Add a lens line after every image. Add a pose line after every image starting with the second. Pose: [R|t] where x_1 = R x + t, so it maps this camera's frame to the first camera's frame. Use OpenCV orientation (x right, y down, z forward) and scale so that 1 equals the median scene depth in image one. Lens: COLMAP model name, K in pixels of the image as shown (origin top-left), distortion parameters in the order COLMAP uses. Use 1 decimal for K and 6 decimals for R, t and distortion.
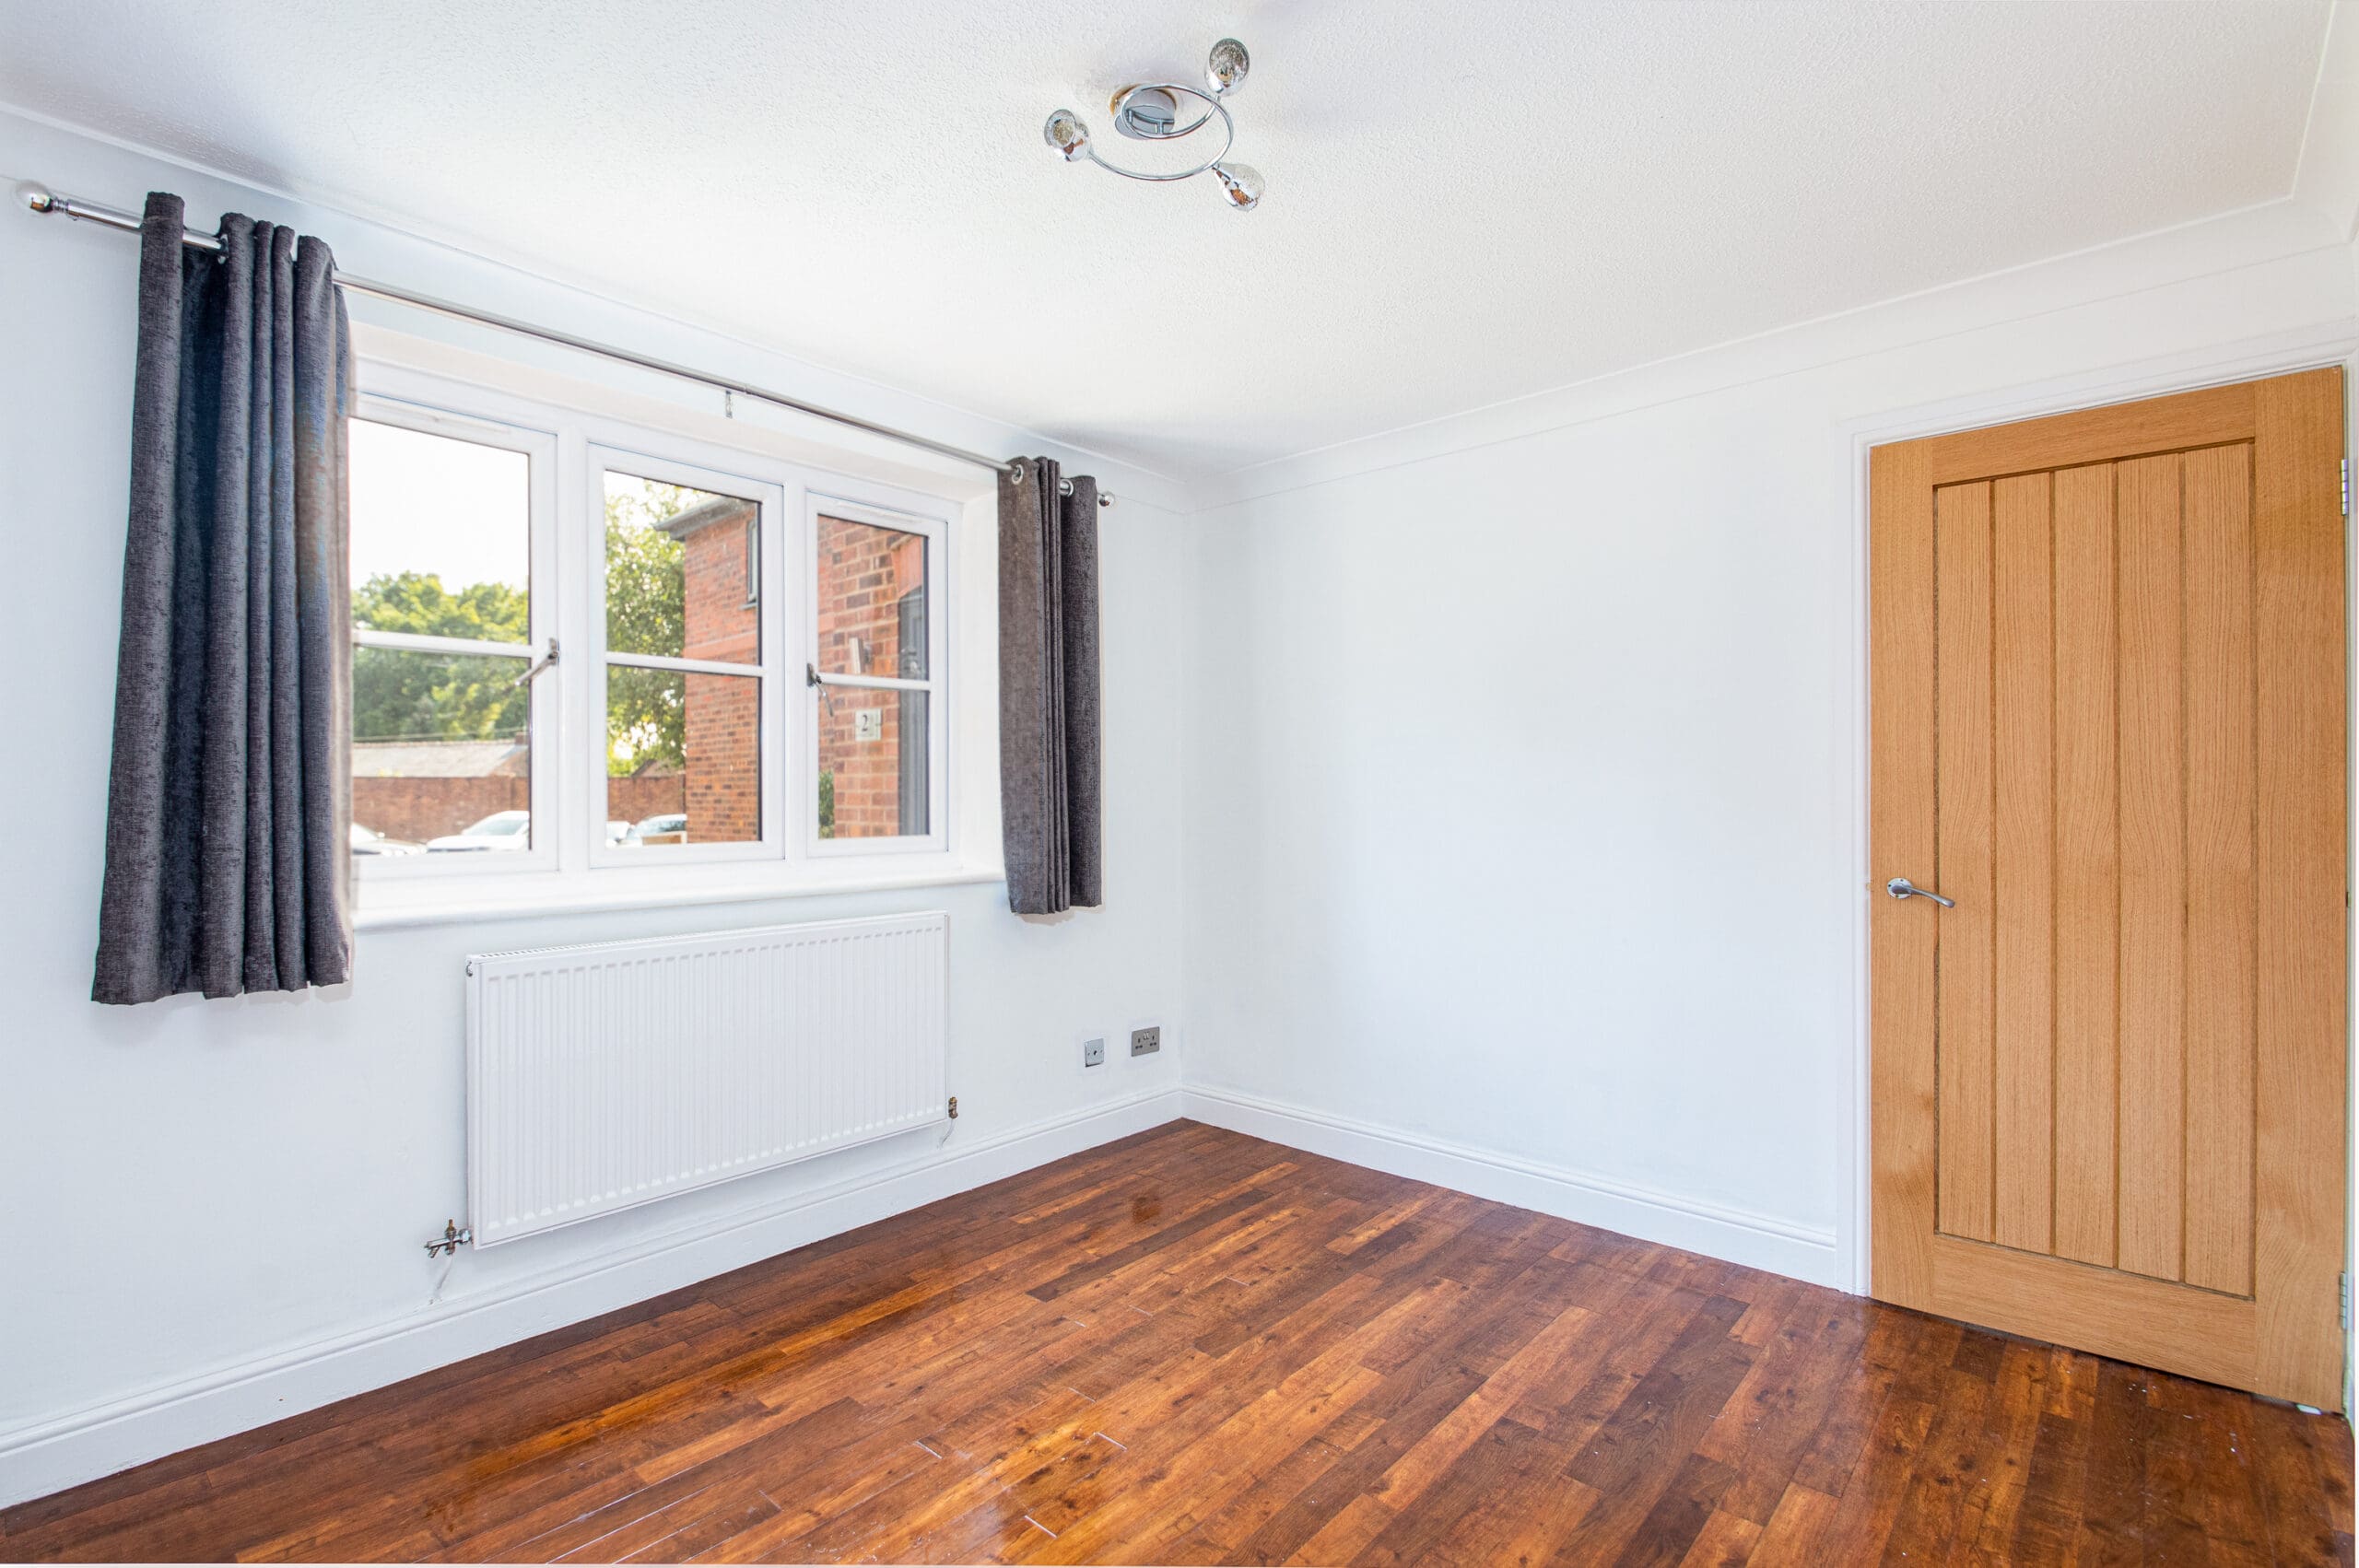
lens RADIAL K [[1115.0, 0, 1158.4], [0, 1115.0, 789.5], [0, 0, 1]] dist [-0.016692, -0.001609]
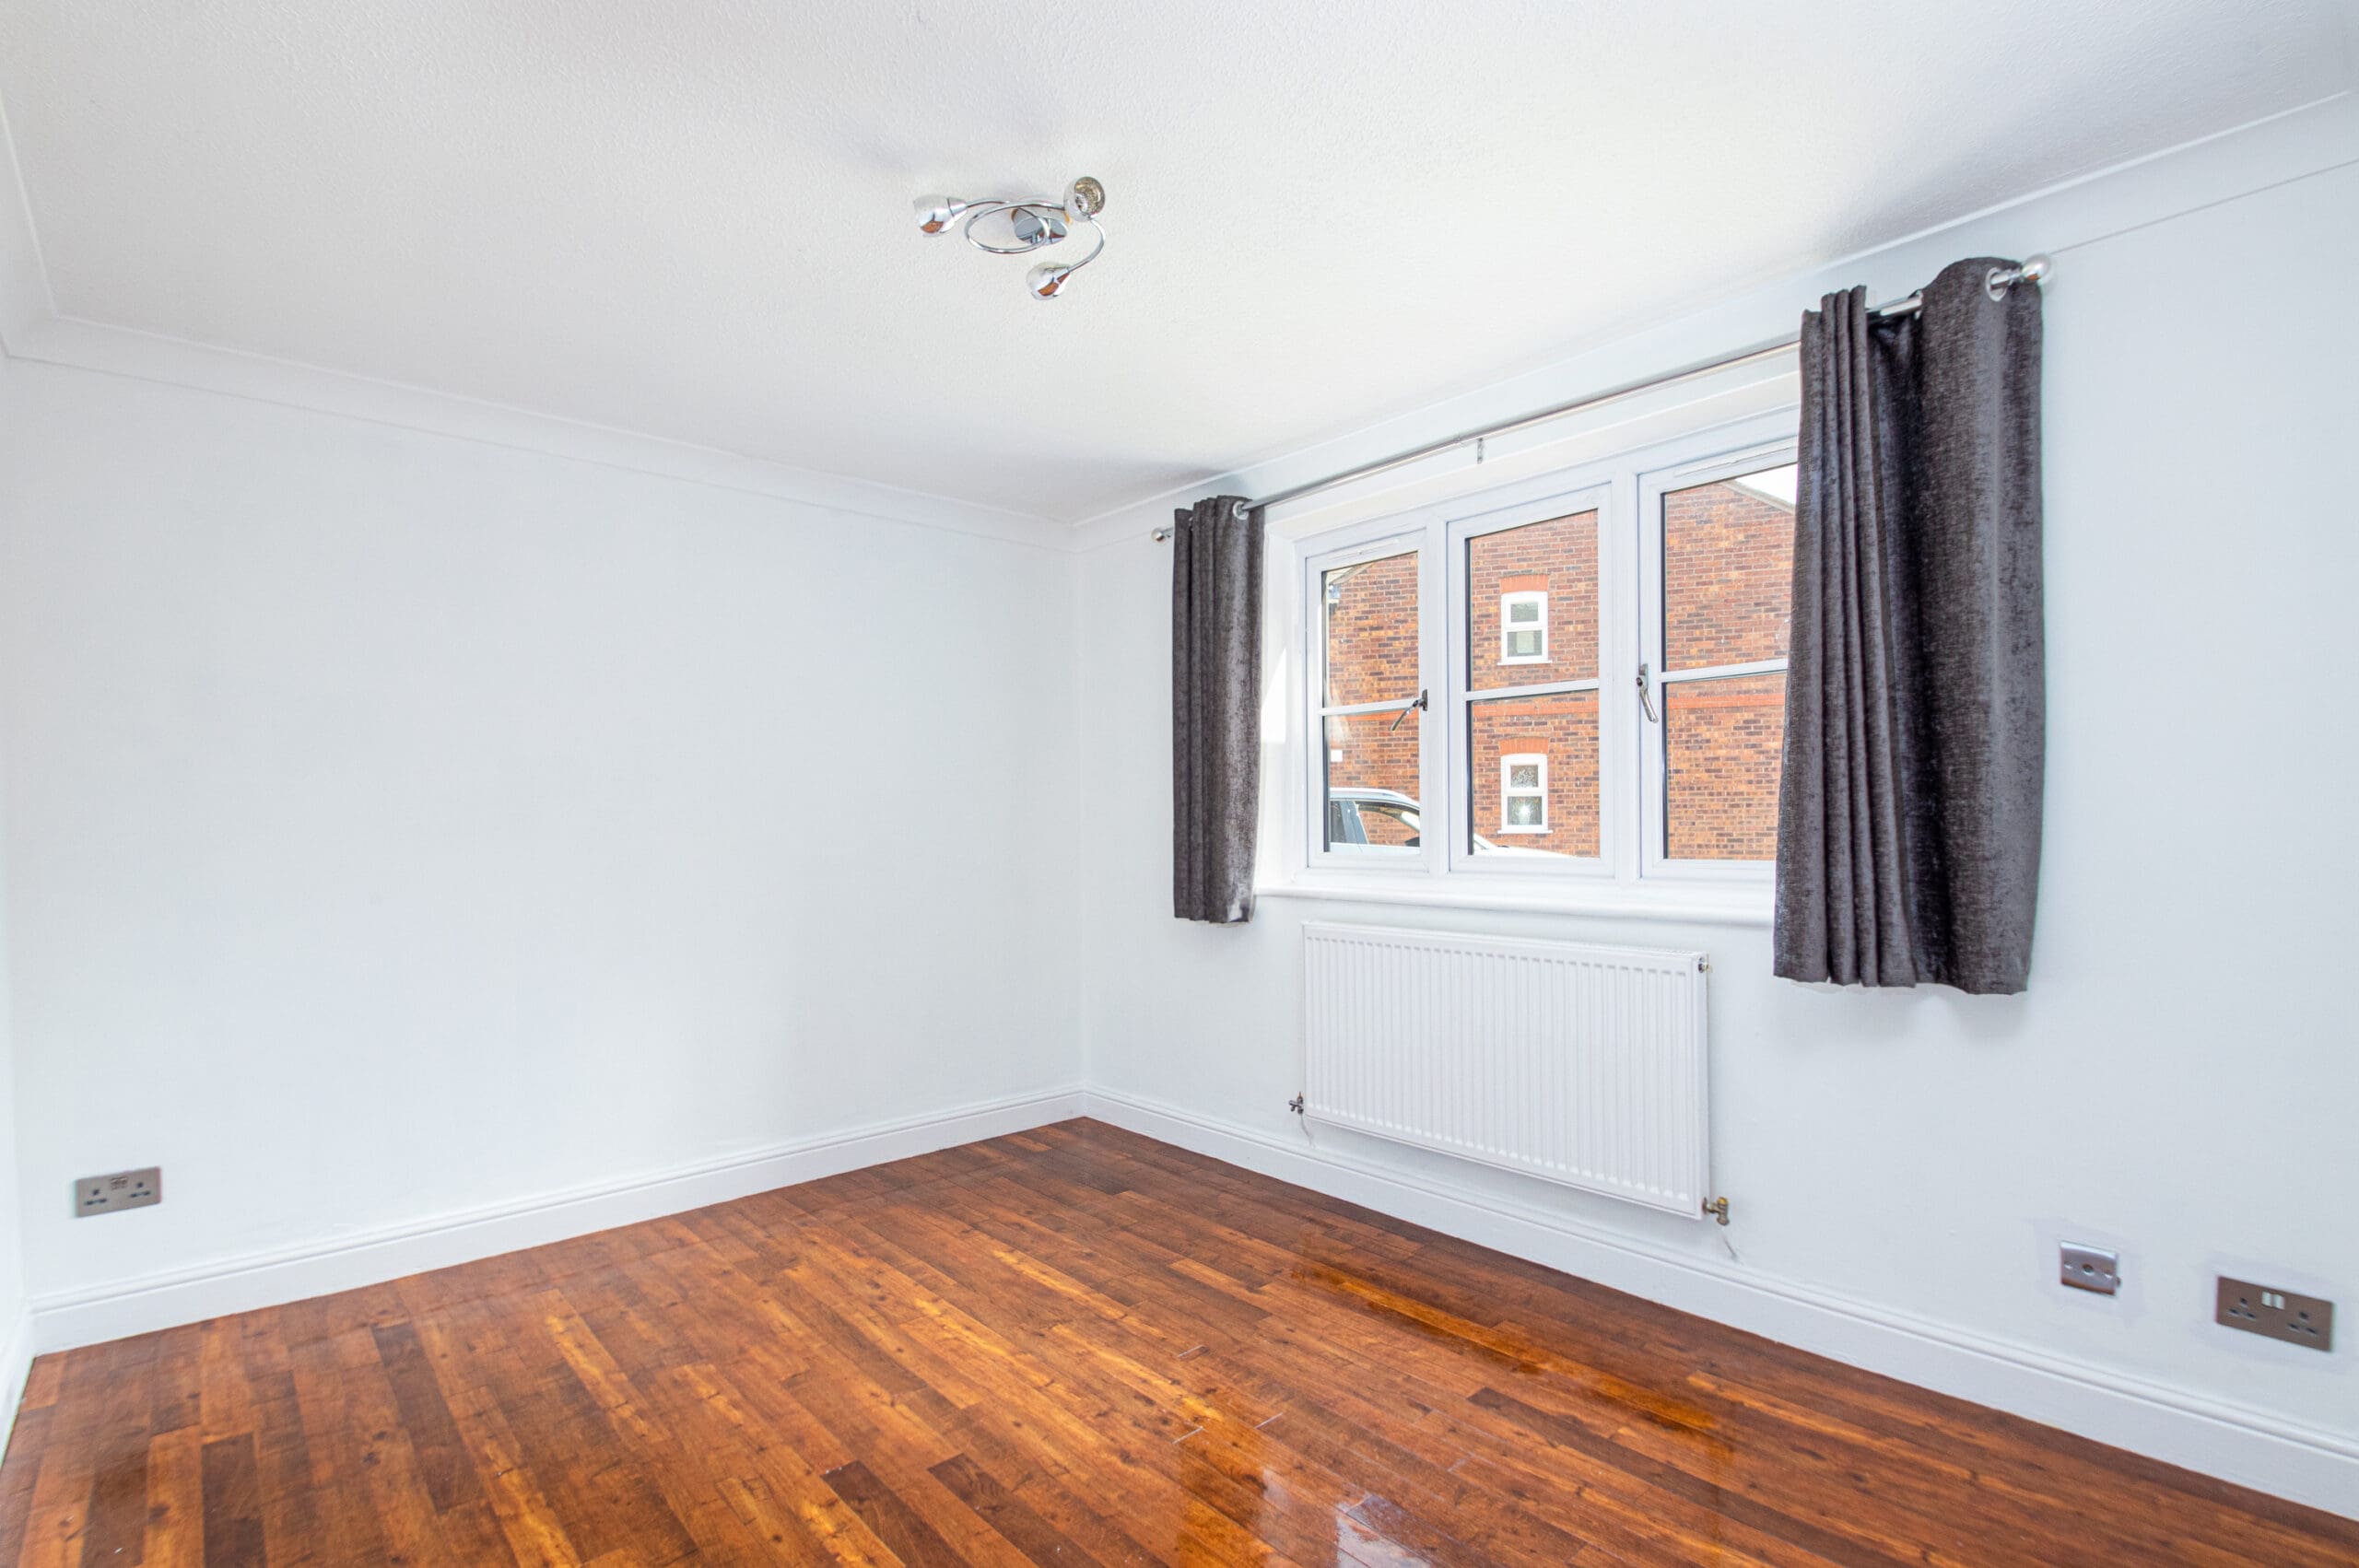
lens RADIAL K [[1115.0, 0, 1158.6], [0, 1115.0, 794.8], [0, 0, 1]] dist [-0.016692, -0.001609]
pose [[-0.146136, -0.016333, -0.989130, 0.780942], [0.015309, 0.999707, -0.018769, 0.006913], [0.989146, -0.017886, -0.145843, 0.891102]]
